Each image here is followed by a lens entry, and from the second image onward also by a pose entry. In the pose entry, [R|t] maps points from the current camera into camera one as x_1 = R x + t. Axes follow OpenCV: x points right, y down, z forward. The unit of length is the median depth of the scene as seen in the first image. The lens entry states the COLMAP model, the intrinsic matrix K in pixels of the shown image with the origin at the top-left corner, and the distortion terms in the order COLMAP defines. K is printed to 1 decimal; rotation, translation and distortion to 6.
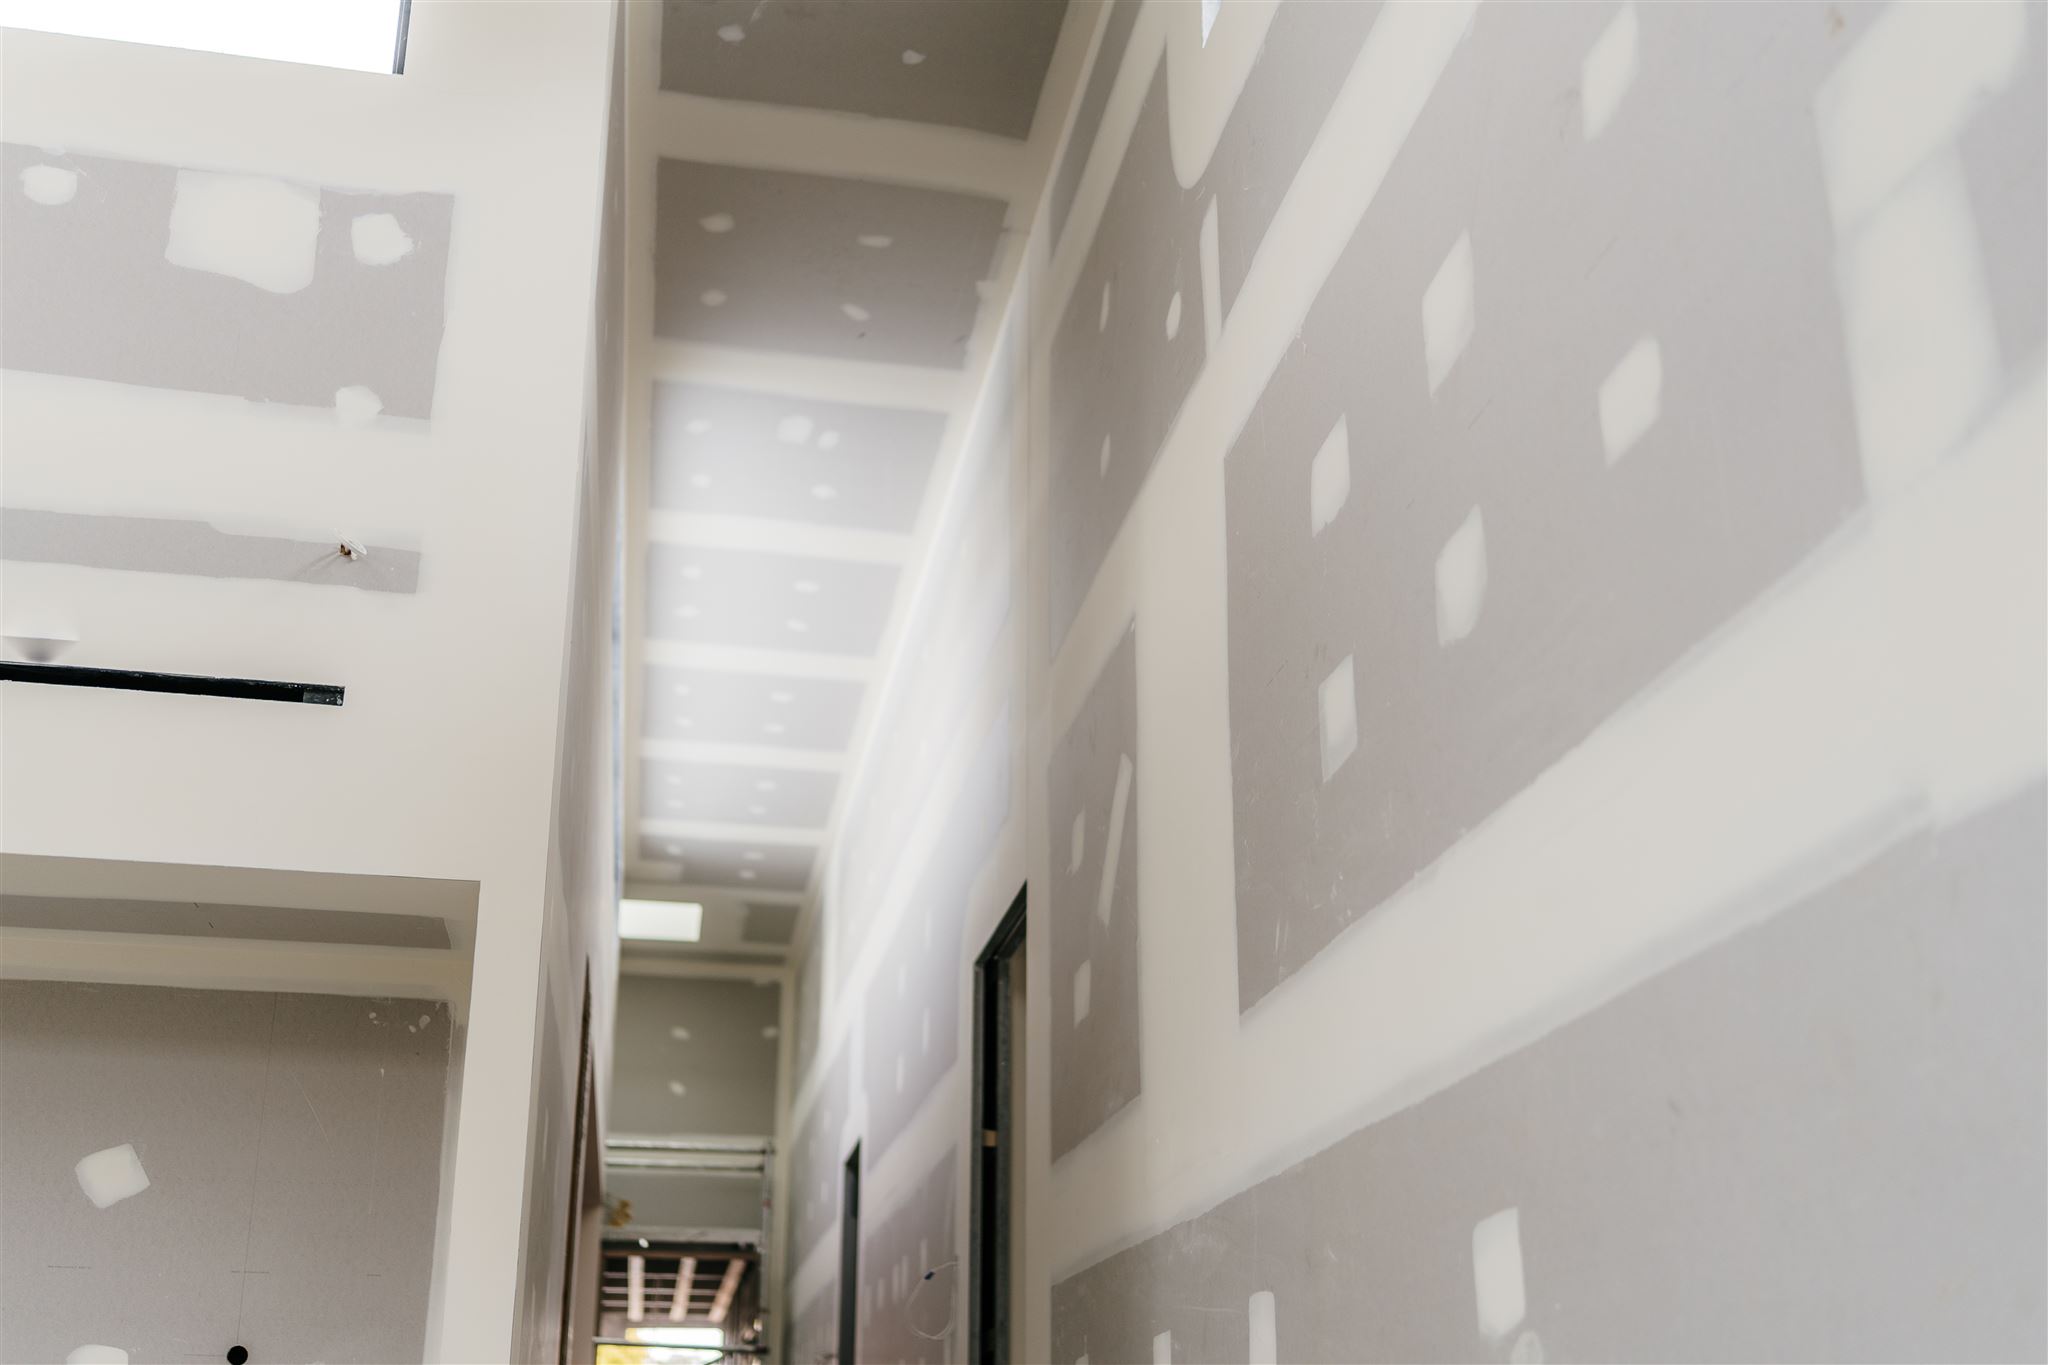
lens RADIAL K [[1986.4, 0, 1036.5], [0, 1986.4, 903.0], [0, 0, 1]] dist [0.001109, 0.000000]
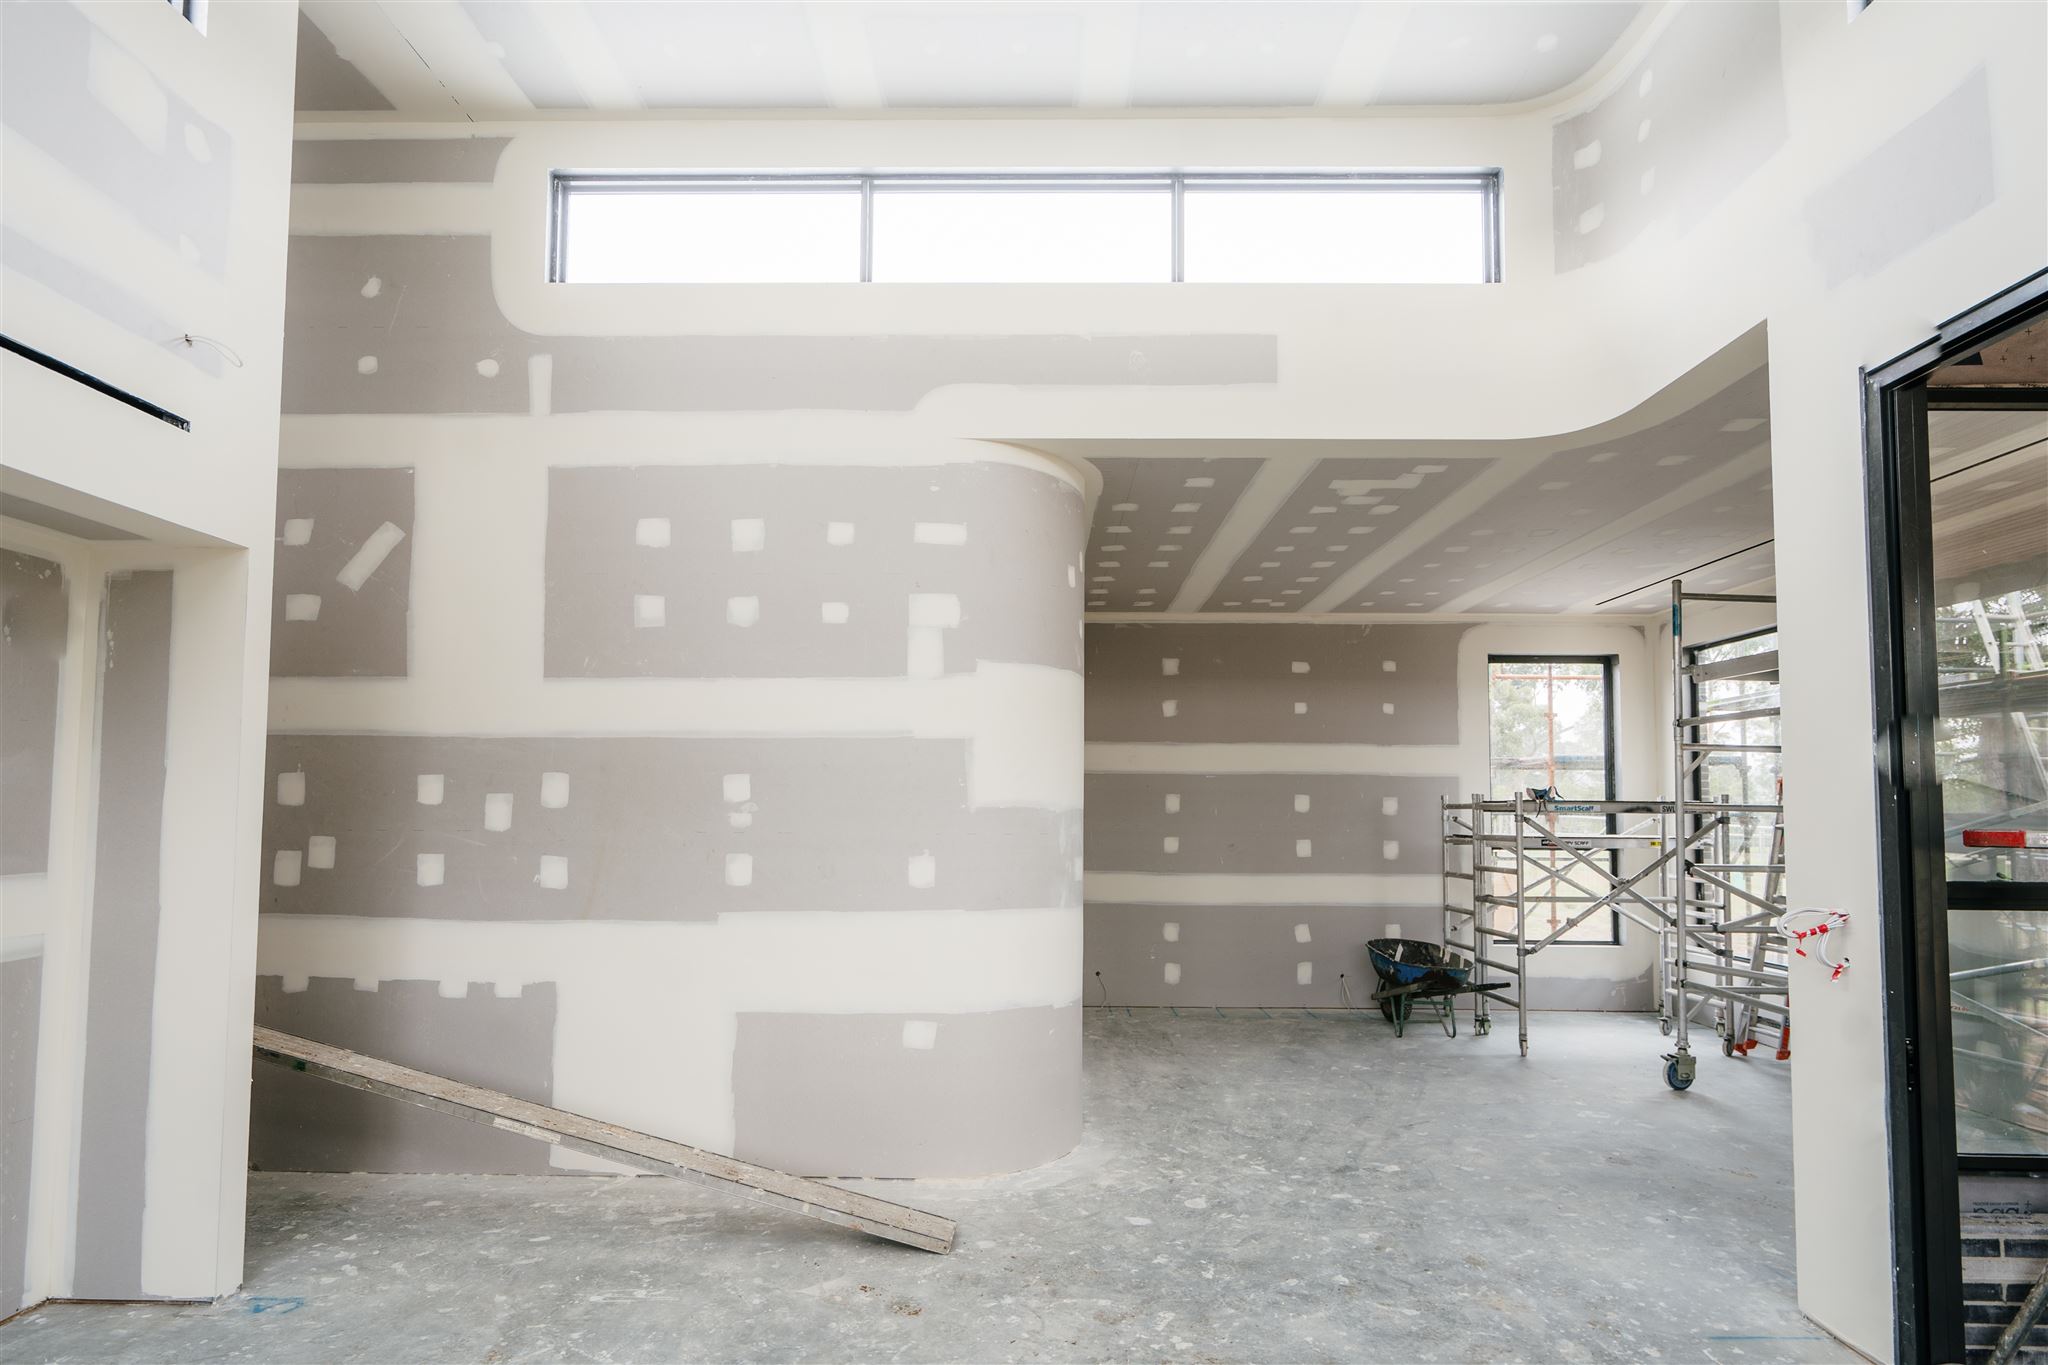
lens RADIAL K [[957.8, 0, 1008.1], [0, 957.8, 757.4], [0, 0, 1]] dist [-0.006929, -0.000059]
pose [[0.218433, 0.057445, 0.974160, -0.907401], [-0.289218, 0.957226, 0.008404, -0.033557], [-0.932009, -0.283581, 0.225704, 0.010513]]
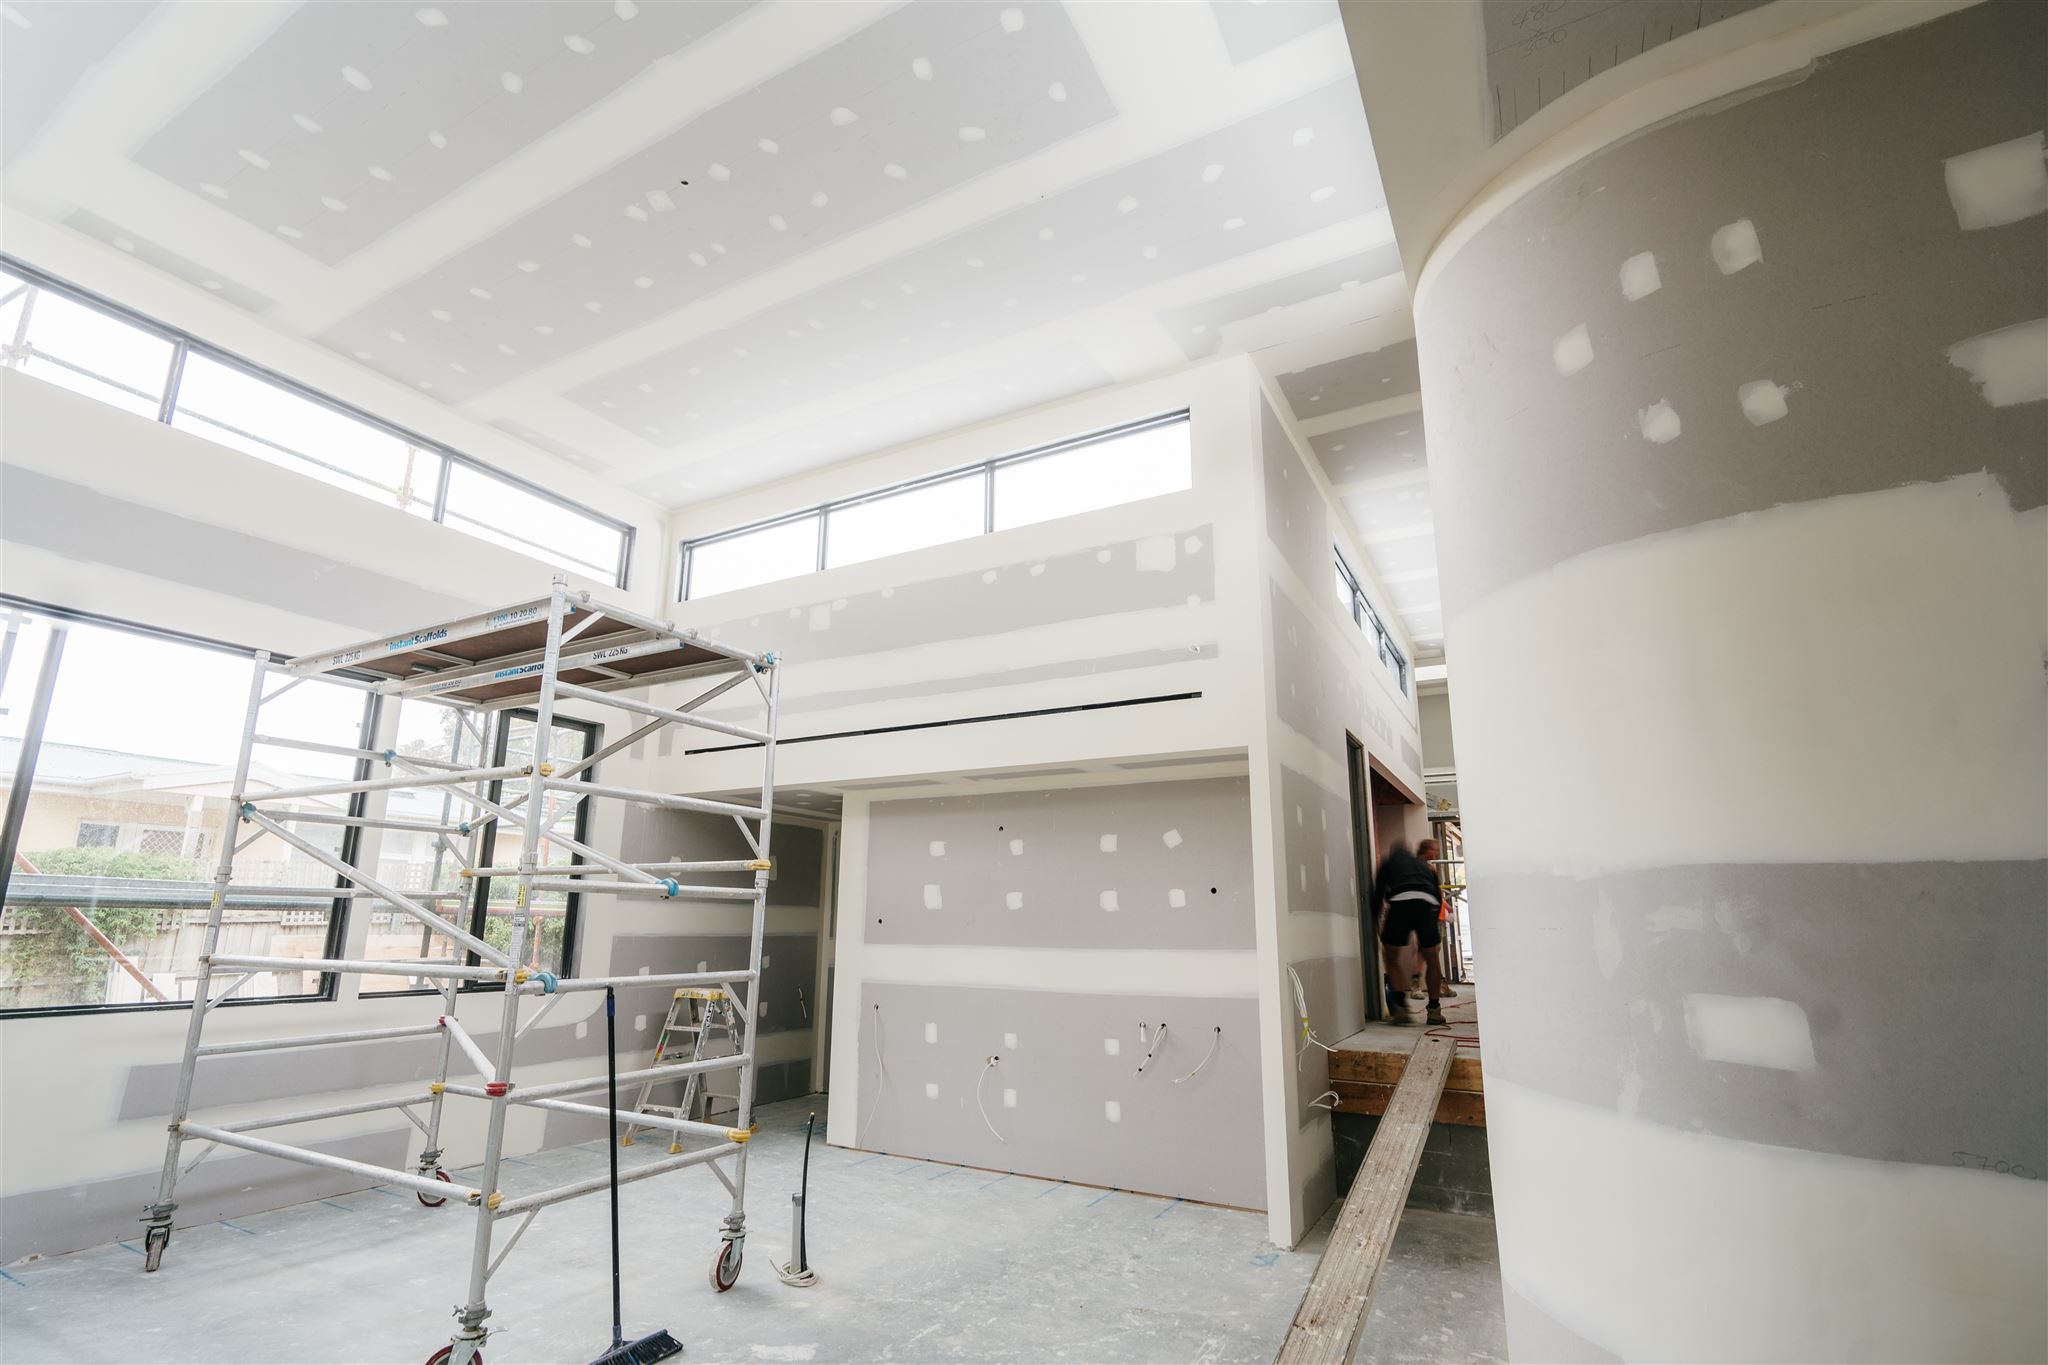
lens RADIAL K [[957.8, 0, 1020.5], [0, 957.8, 700.0], [0, 0, 1]] dist [-0.006929, -0.000059]
pose [[0.762252, -0.144456, -0.630955, 0.378547], [0.181725, 0.983333, -0.005592, -0.124919], [0.621247, -0.110398, 0.775799, -0.378887]]
